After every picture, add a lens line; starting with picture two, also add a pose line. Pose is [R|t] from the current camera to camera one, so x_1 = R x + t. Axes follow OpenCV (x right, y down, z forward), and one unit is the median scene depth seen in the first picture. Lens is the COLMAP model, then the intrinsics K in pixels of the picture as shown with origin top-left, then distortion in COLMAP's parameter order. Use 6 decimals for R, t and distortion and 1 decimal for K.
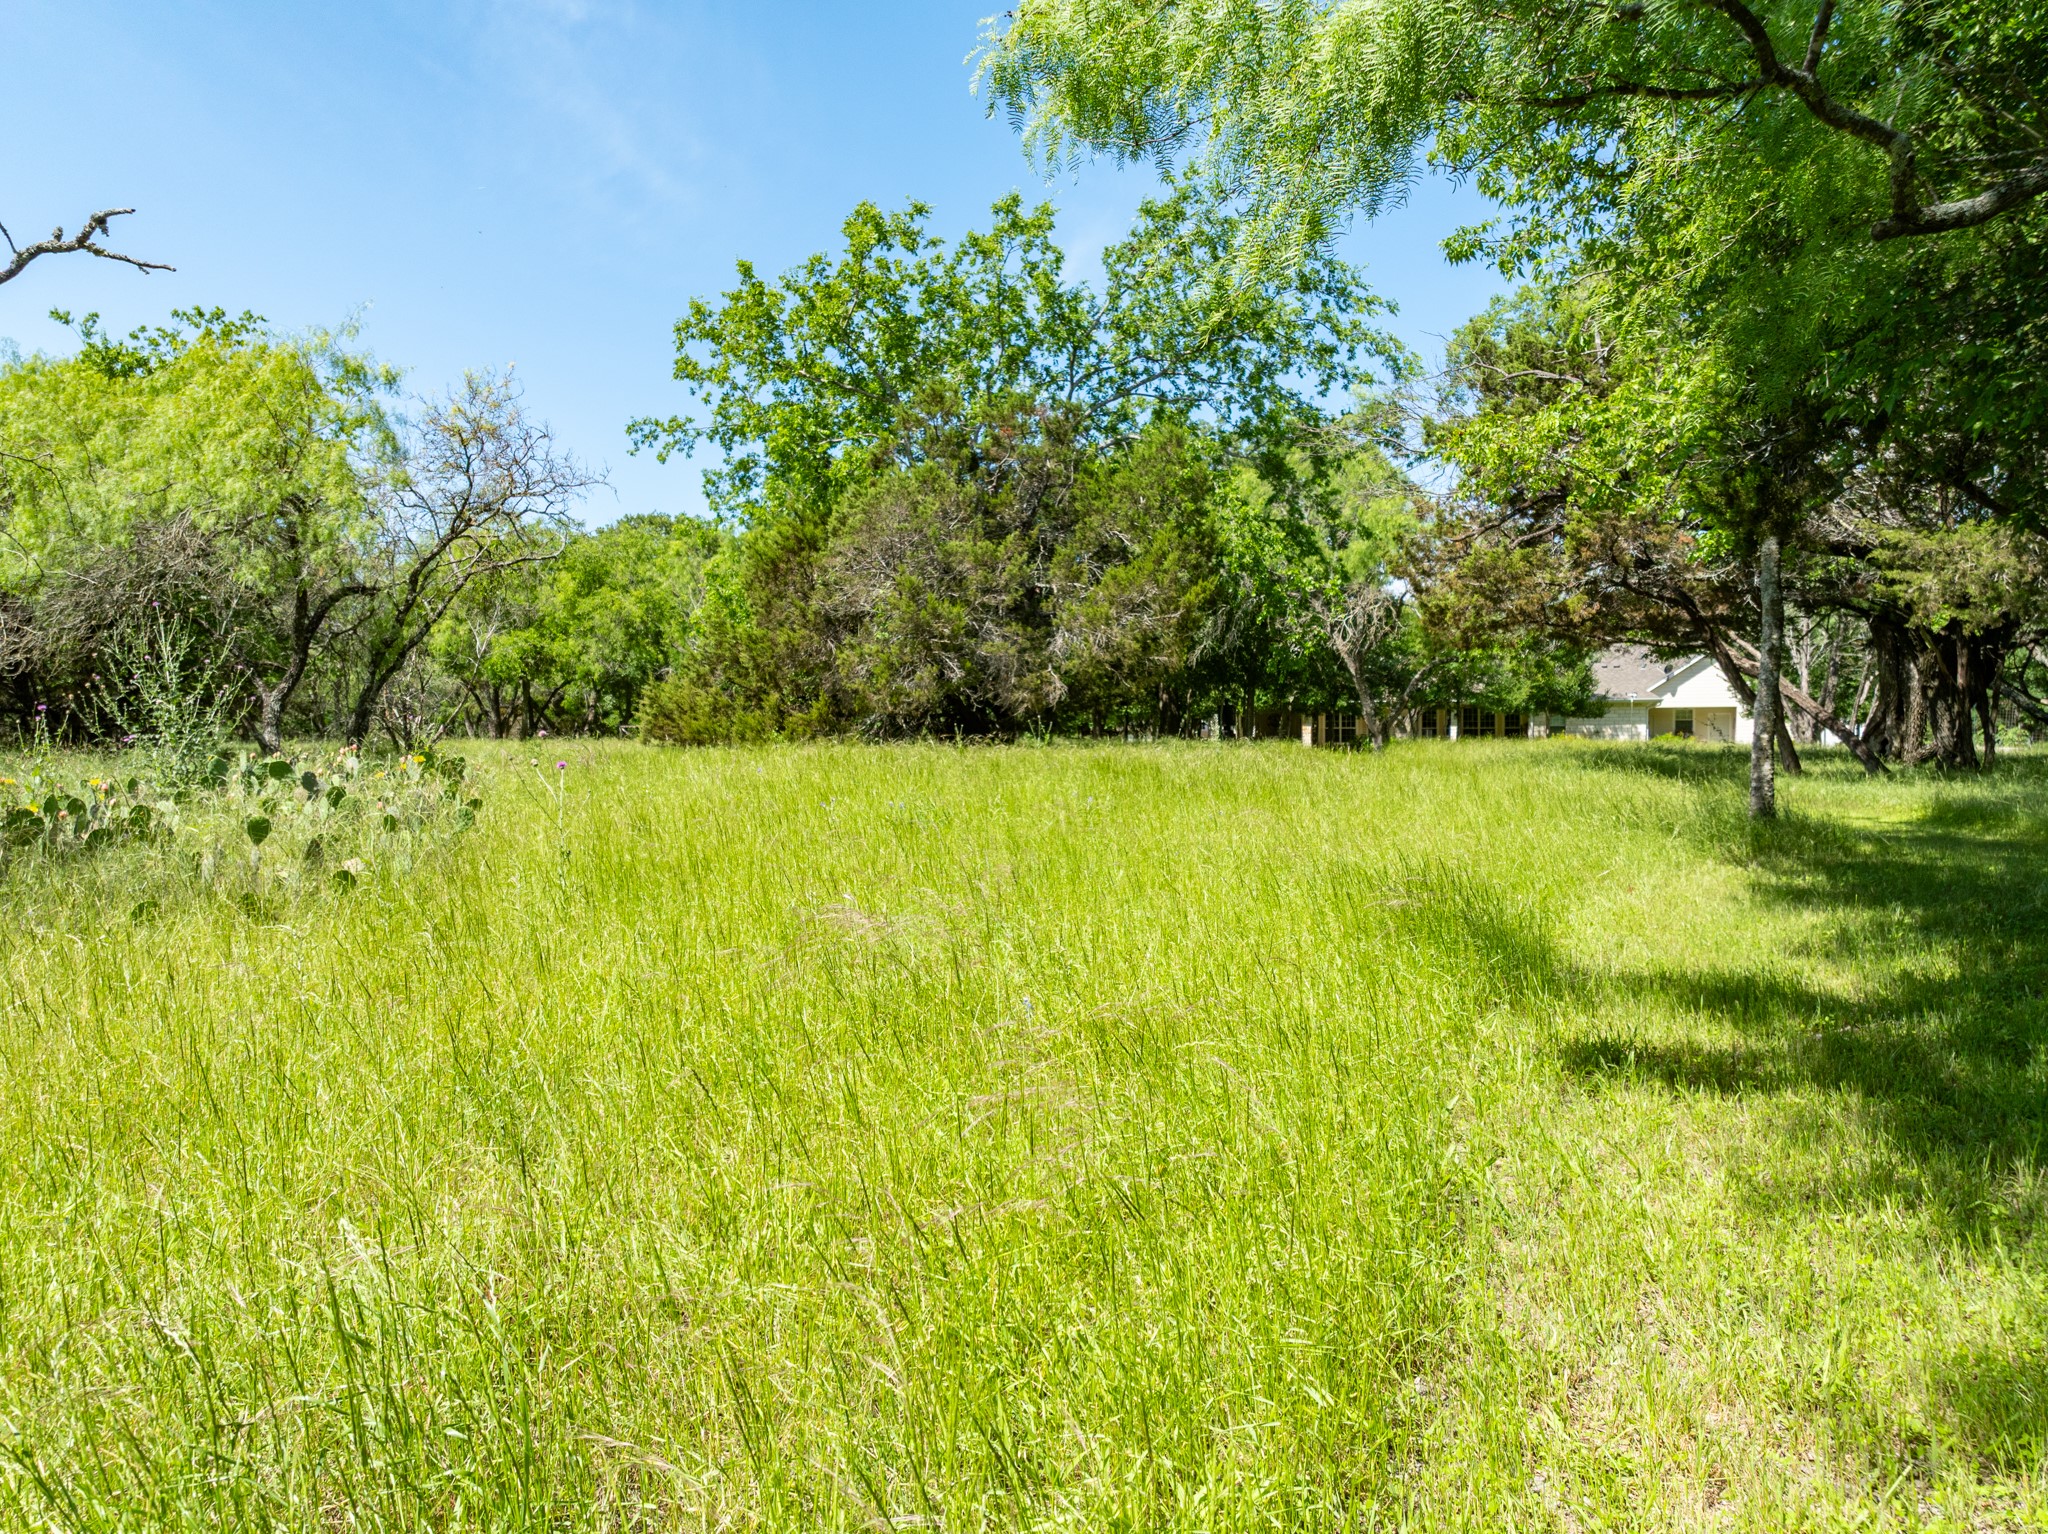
lens RADIAL K [[1427.8, 0, 1024.9], [0, 1427.8, 765.5], [0, 0, 1]] dist [-0.004215, -0.000098]
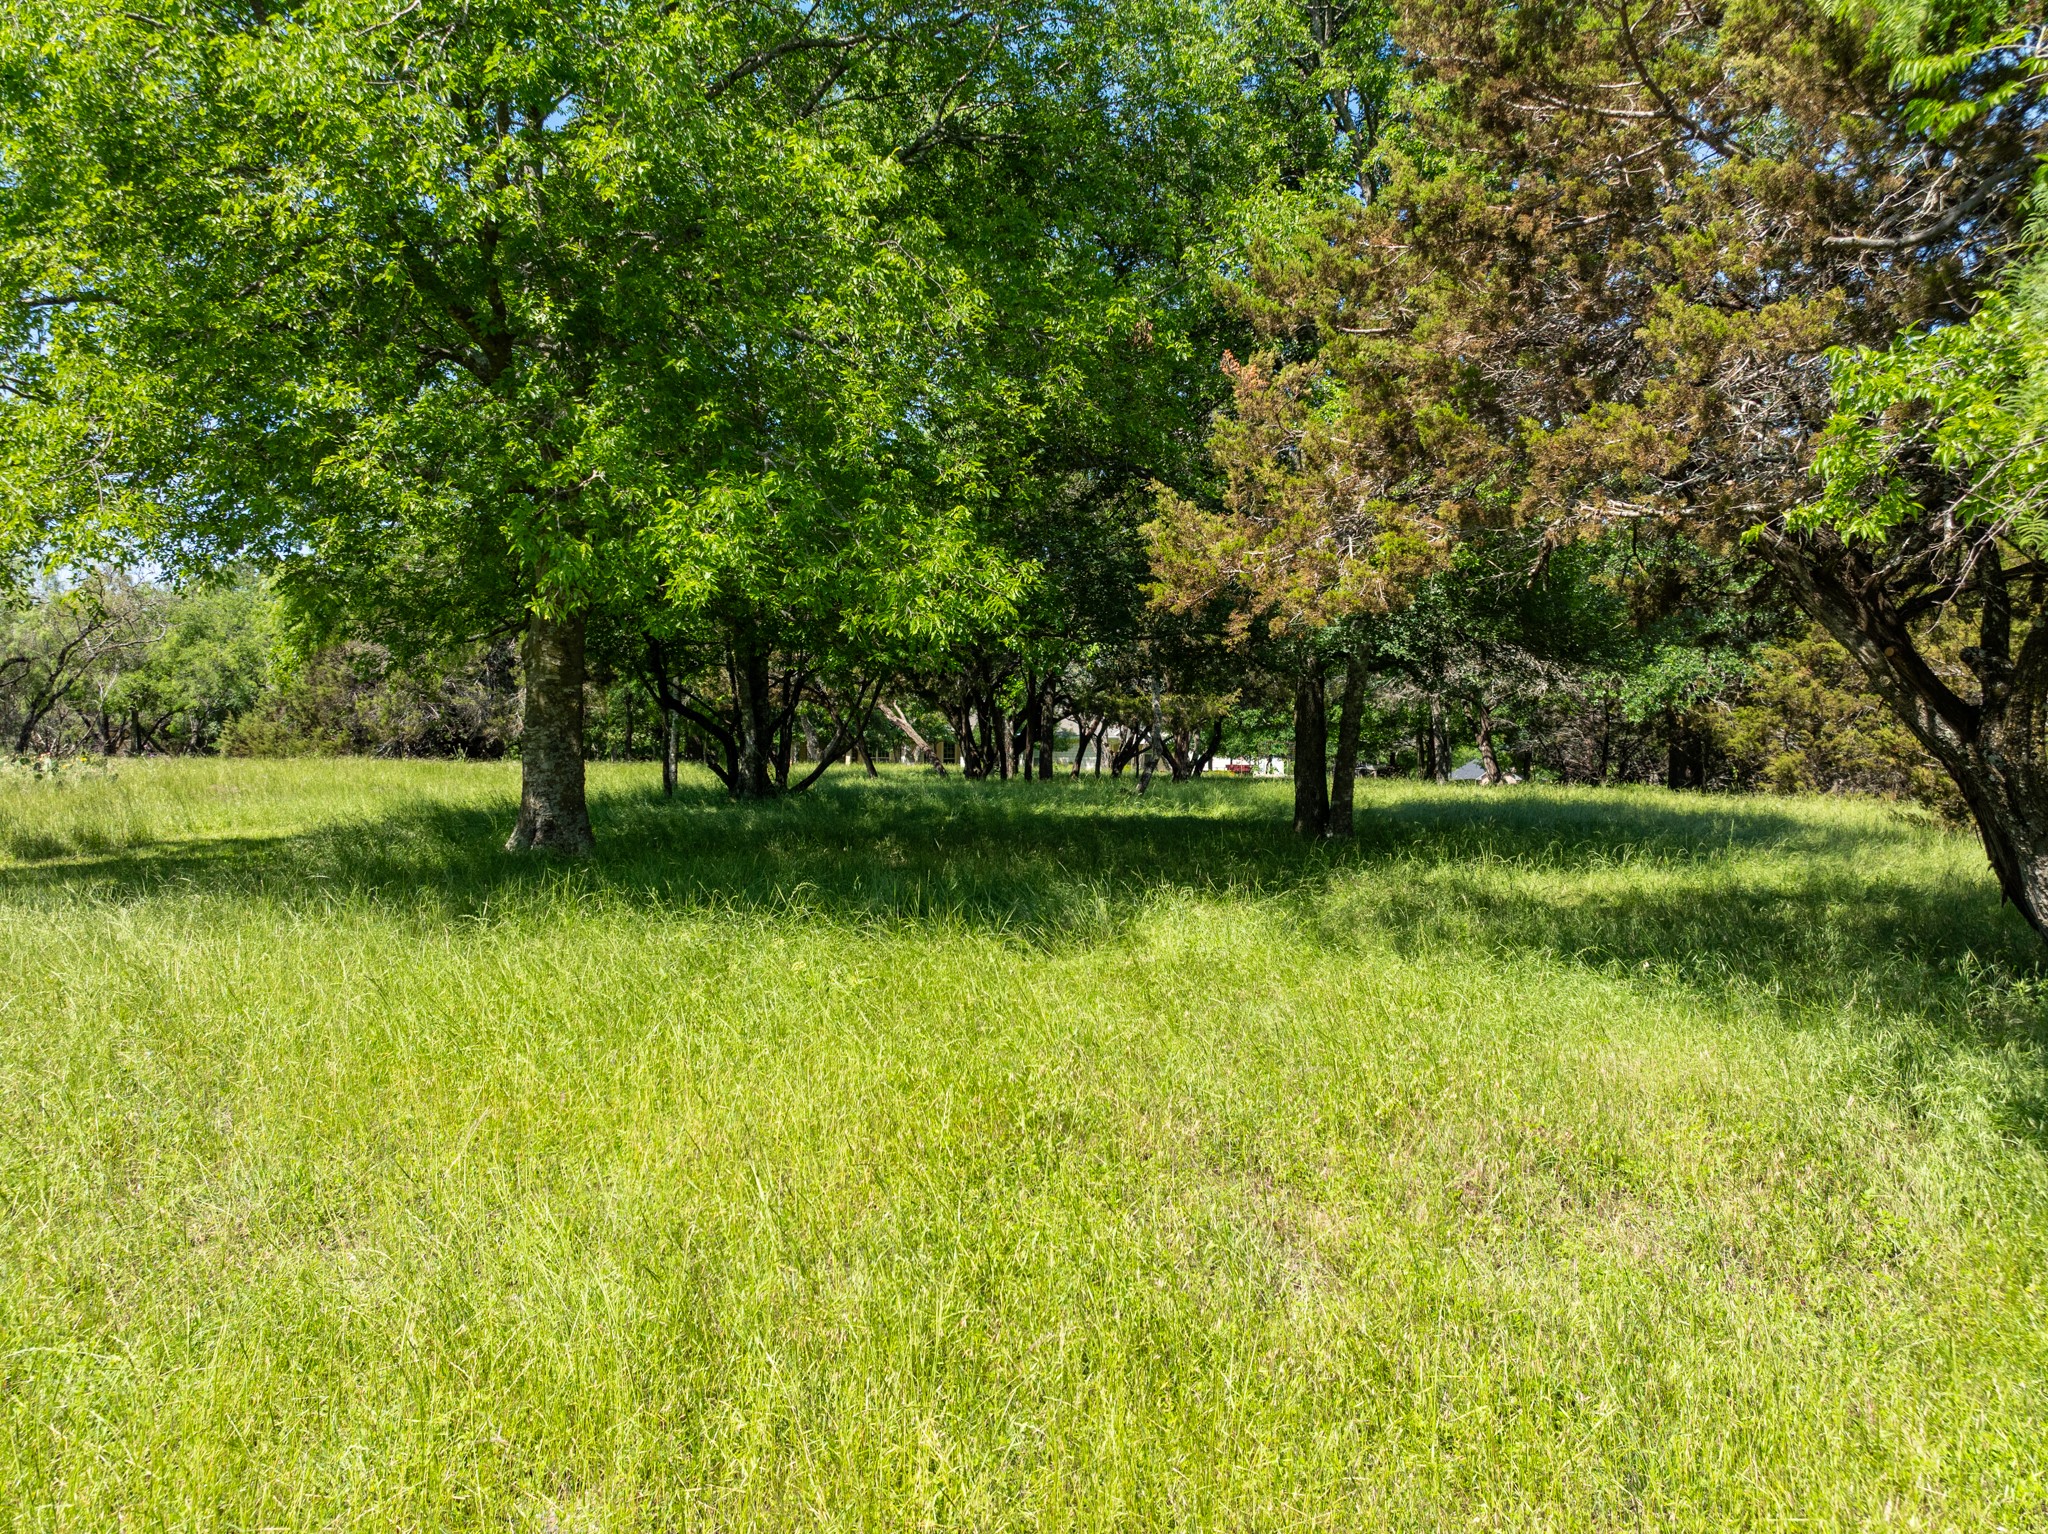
lens RADIAL K [[1427.8, 0, 1024.8], [0, 1427.8, 766.8], [0, 0, 1]] dist [-0.004215, -0.000098]
pose [[0.974849, 0.009414, 0.222668, 0.143849], [-0.004765, 0.999759, -0.021408, 0.013601], [-0.222816, 0.019809, 0.974659, -0.421227]]
